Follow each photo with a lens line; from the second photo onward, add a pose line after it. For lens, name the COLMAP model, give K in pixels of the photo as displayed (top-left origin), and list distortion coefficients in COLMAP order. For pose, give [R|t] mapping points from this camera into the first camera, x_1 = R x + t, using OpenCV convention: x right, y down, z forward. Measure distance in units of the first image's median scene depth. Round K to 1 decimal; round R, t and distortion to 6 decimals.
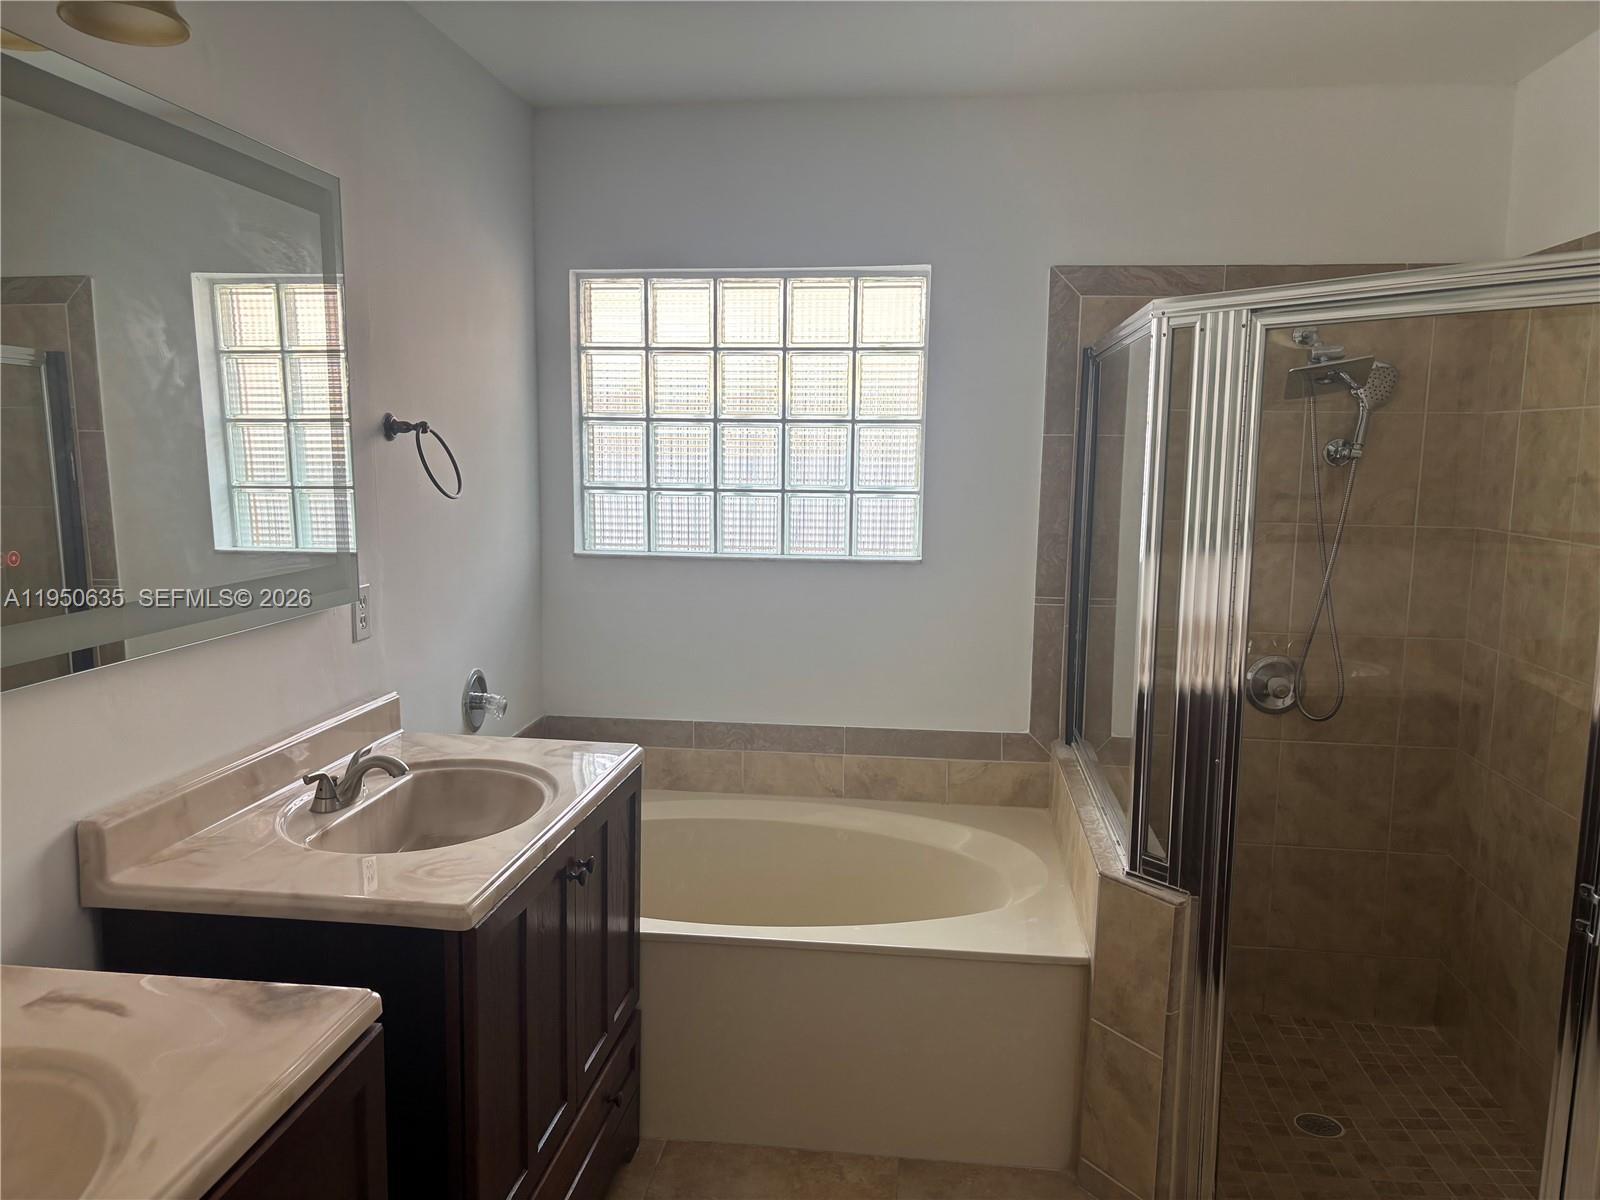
lens RADIAL K [[1211.3, 0, 800.0], [0, 1211.3, 600.0], [0, 0, 1]] dist [0.035818, -0.006787]
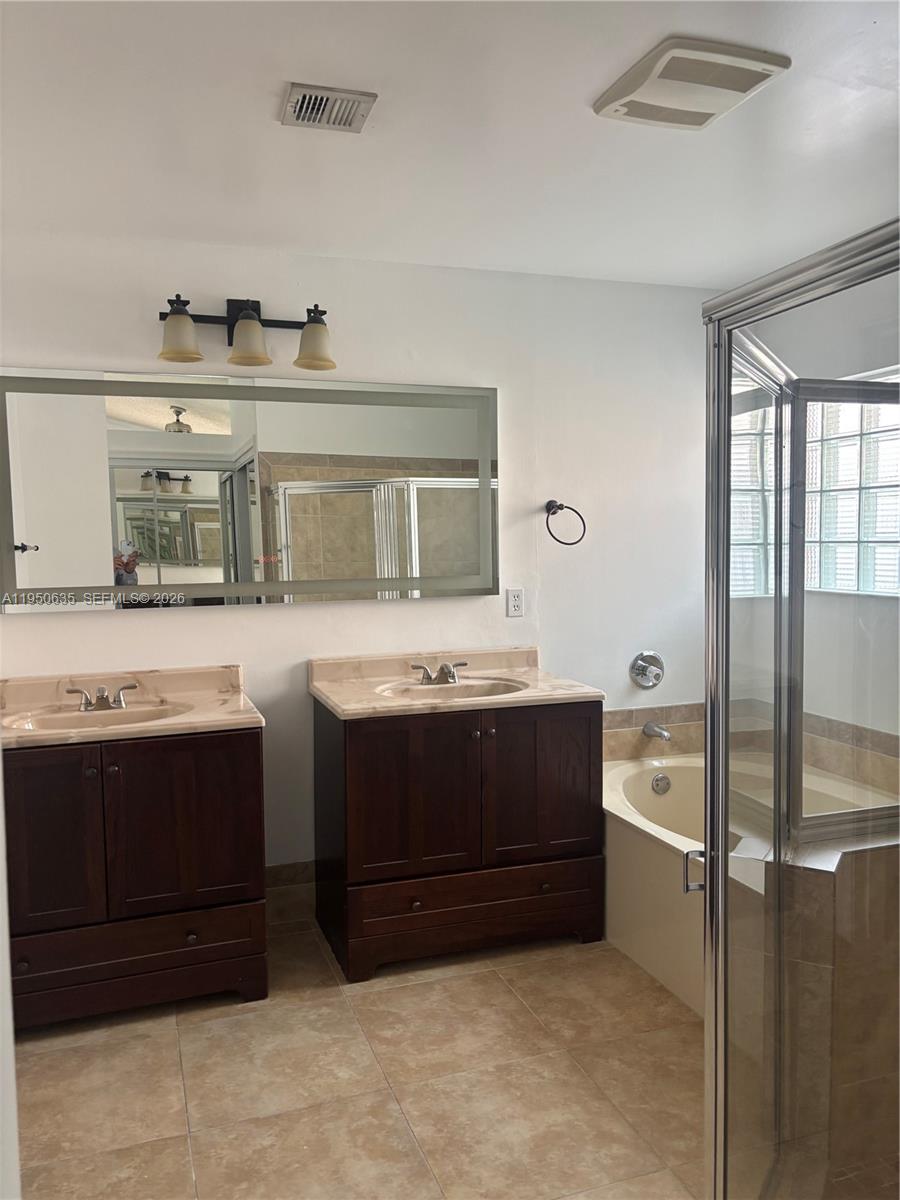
lens RADIAL K [[908.5, 0, 451.1], [0, 908.5, 606.9], [0, 0, 1]] dist [0.035818, -0.006787]
pose [[0.444368, 0.038873, -0.895001, 0.849998], [-0.094981, 0.995471, -0.003921, 0.031394], [0.890795, 0.086751, 0.446047, 0.253698]]
